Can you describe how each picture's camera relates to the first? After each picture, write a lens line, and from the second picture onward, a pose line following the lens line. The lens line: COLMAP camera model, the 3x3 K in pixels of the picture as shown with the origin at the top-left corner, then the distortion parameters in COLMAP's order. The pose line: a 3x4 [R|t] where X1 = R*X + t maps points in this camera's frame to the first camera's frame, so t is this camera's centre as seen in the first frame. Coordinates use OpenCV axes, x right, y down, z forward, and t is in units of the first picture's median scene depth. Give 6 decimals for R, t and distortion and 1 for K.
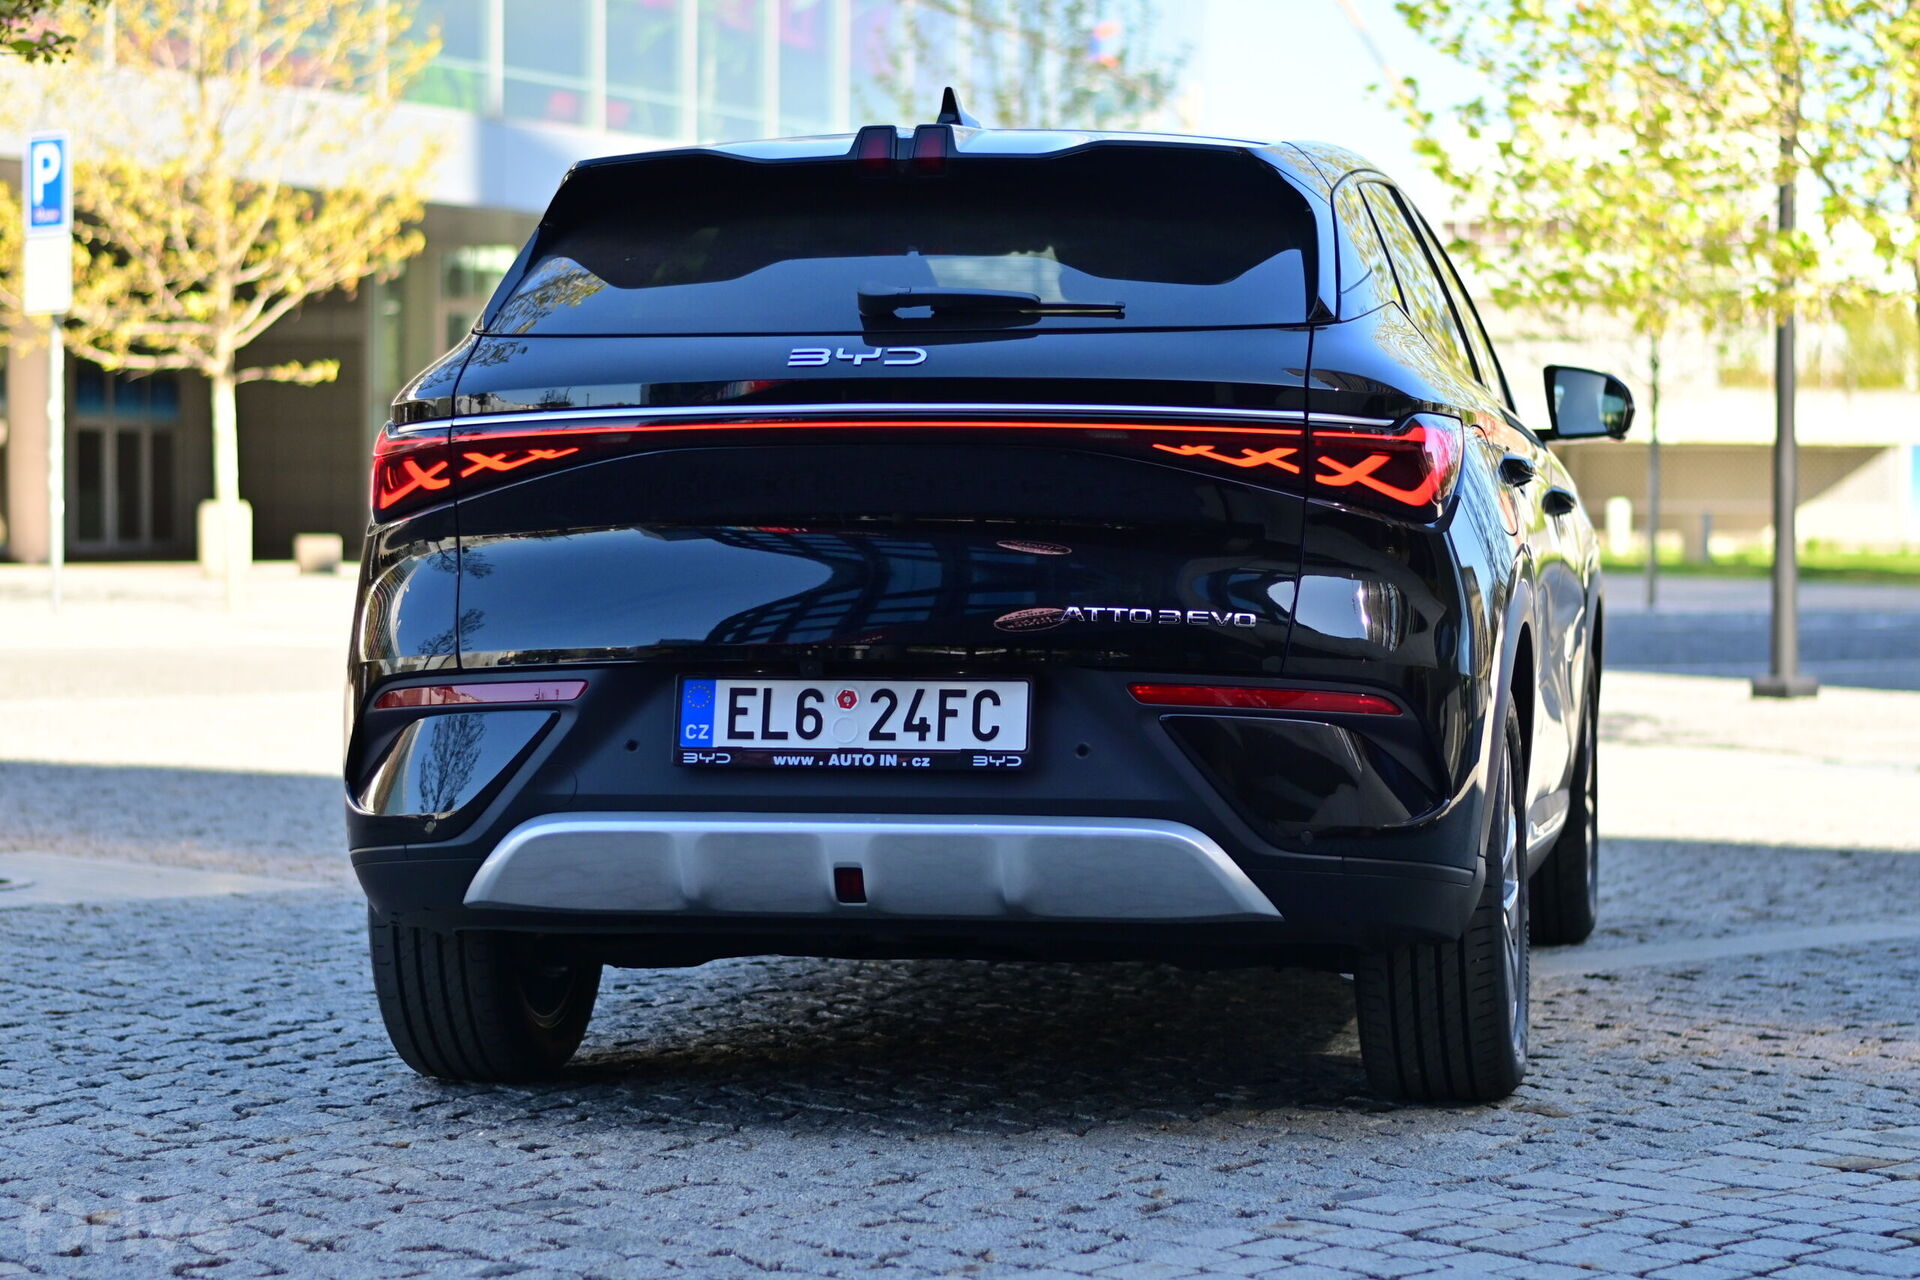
lens RADIAL K [[4118.7, 0, 958.0], [0, 4118.7, 638.4], [0, 0, 1]] dist [0.380179, 0.000000]
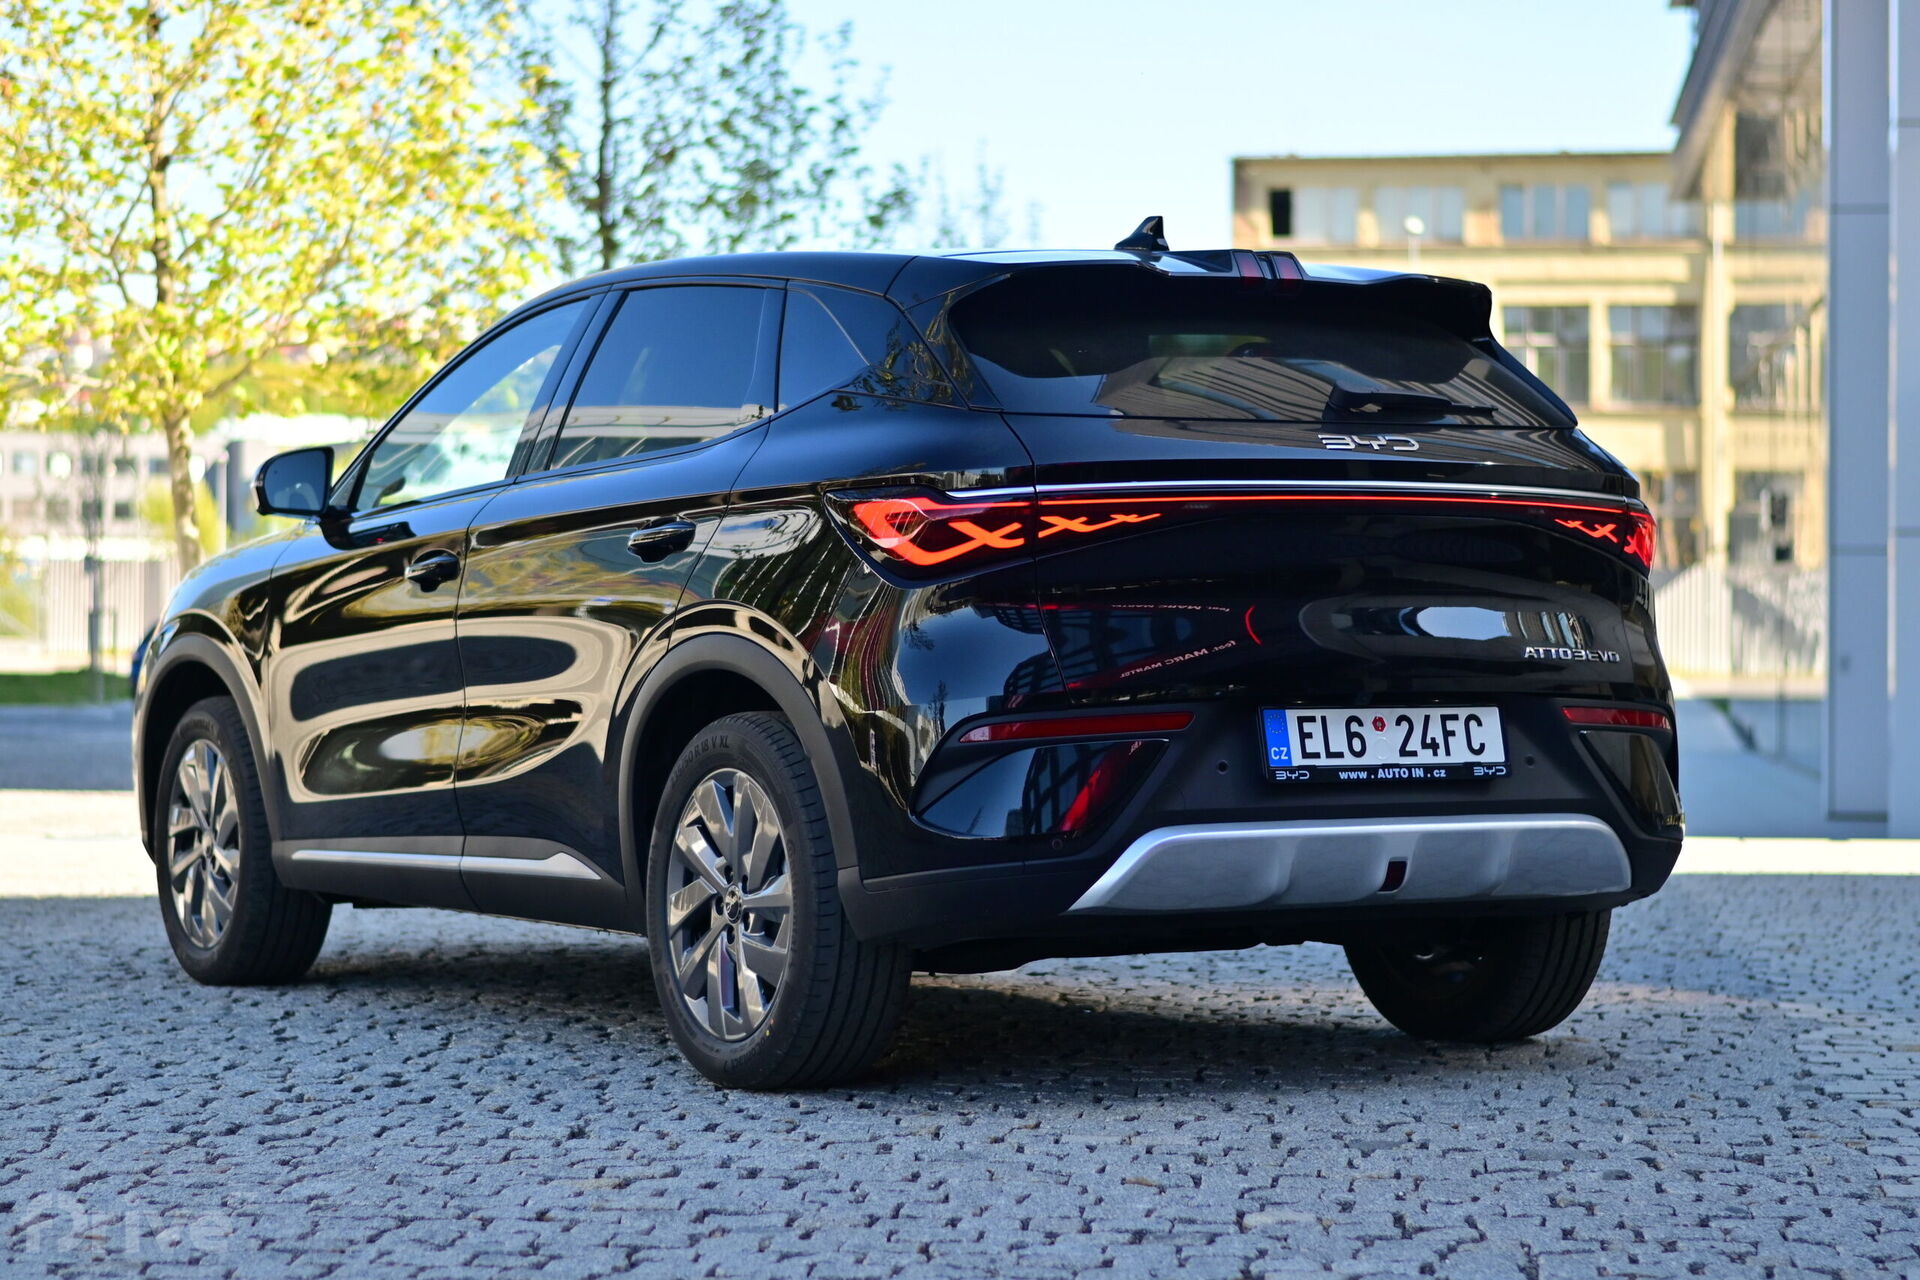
lens RADIAL K [[4118.7, 0, 959.6], [0, 4118.7, 636.4], [0, 0, 1]] dist [0.380179, 0.000000]
pose [[0.712374, -0.002781, 0.701795, -0.976213], [0.012766, 0.999878, -0.008997, -0.001694], [-0.701684, 0.015369, 0.712322, 0.215538]]
